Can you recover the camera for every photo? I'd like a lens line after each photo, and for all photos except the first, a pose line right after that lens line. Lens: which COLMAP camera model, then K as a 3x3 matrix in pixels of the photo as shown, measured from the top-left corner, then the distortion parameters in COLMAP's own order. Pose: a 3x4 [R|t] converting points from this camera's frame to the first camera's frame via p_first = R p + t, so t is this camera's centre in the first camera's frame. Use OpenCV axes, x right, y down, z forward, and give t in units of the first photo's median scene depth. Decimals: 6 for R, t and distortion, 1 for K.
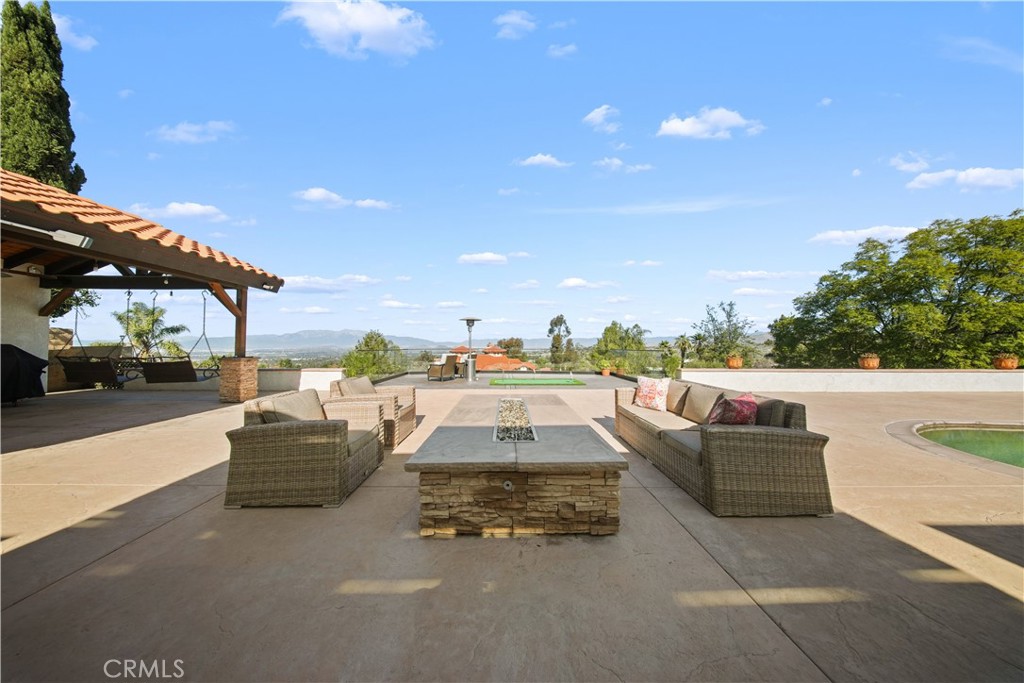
lens RADIAL K [[299.3, 0, 512.2], [0, 299.3, 338.4], [0, 0, 1]] dist [-0.001904, -0.000198]
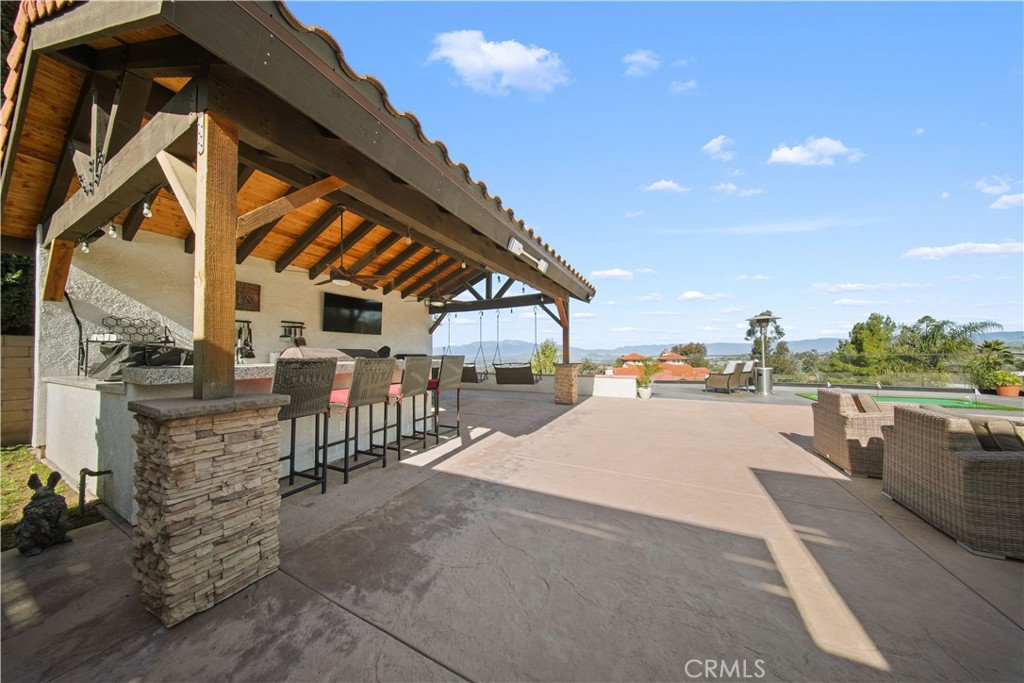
lens RADIAL K [[304.2, 0, 508.0], [0, 304.2, 351.2], [0, 0, 1]] dist [0.000243, -0.000057]
pose [[0.877833, -0.014988, -0.478733, -0.461064], [0.023144, 0.999670, 0.011141, -0.001150], [0.478408, -0.020860, 0.877890, -0.076322]]
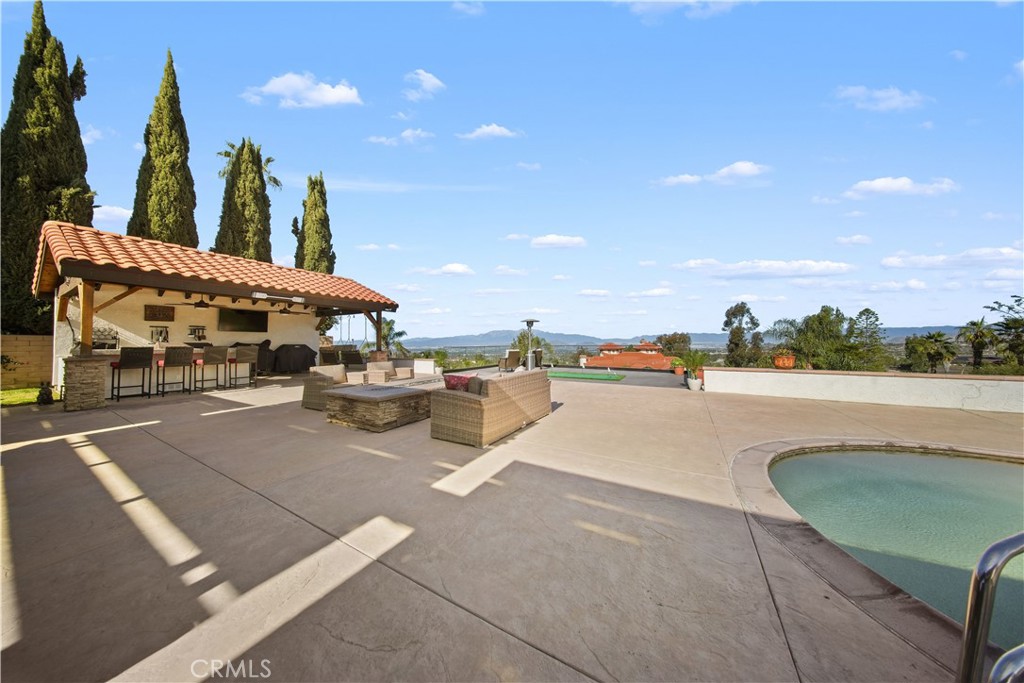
lens RADIAL K [[303.9, 0, 511.3], [0, 303.9, 337.1], [0, 0, 1]] dist [-0.001293, -0.000145]
pose [[0.853578, -0.018275, -0.520644, 0.550791], [0.021272, 0.999774, -0.000218, -0.000804], [0.520530, -0.010889, 0.853774, -0.082979]]
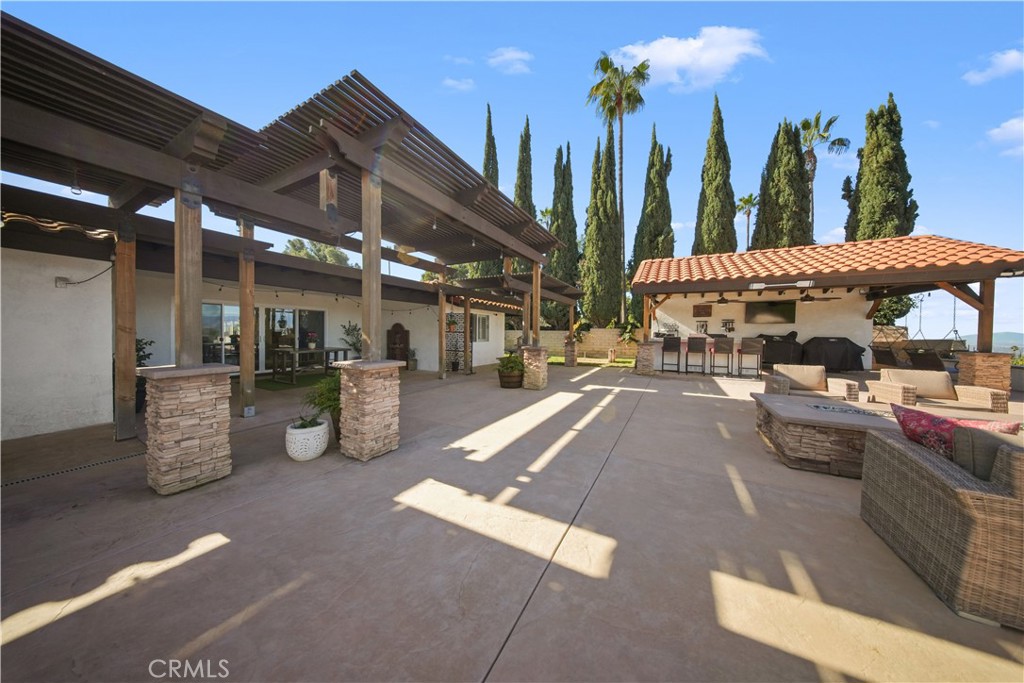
lens RADIAL K [[299.3, 0, 512.2], [0, 299.3, 338.4], [0, 0, 1]] dist [-0.001904, -0.000198]
pose [[-0.494045, 0.007096, -0.869407, 0.541209], [0.009326, 0.999952, 0.002862, 0.002007], [0.869386, -0.006694, -0.494088, 0.131468]]
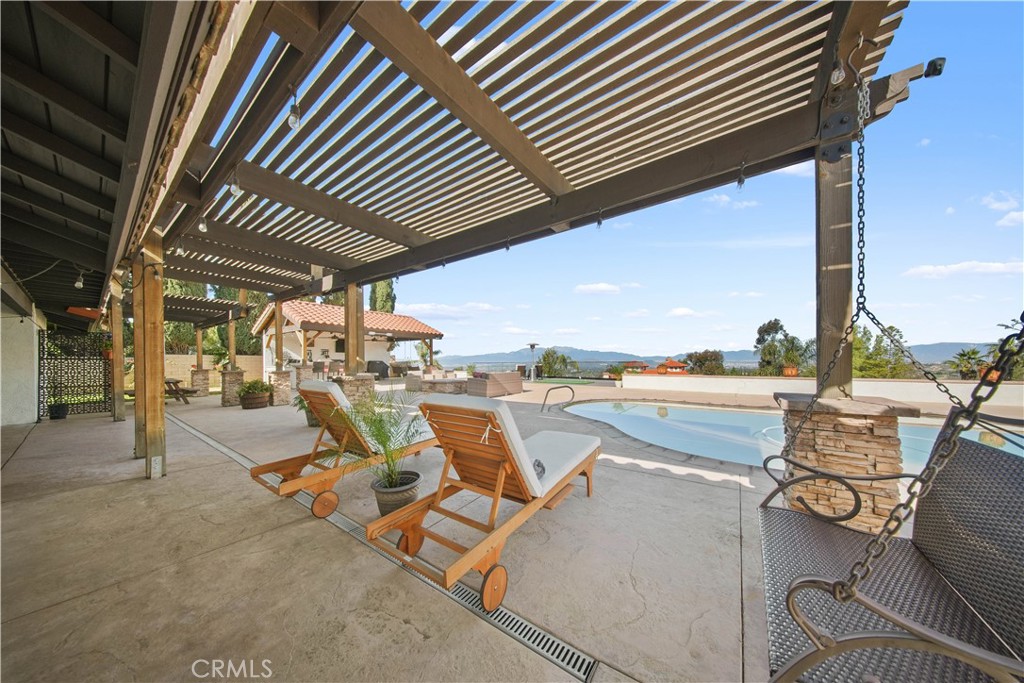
lens RADIAL K [[315.1, 0, 510.1], [0, 315.1, 364.7], [0, 0, 1]] dist [0.001290, -0.000022]
pose [[0.792468, -0.000560, -0.609914, 1.101294], [0.022864, 0.999324, 0.028789, -0.004790], [0.609485, -0.036759, 0.791945, -0.636676]]
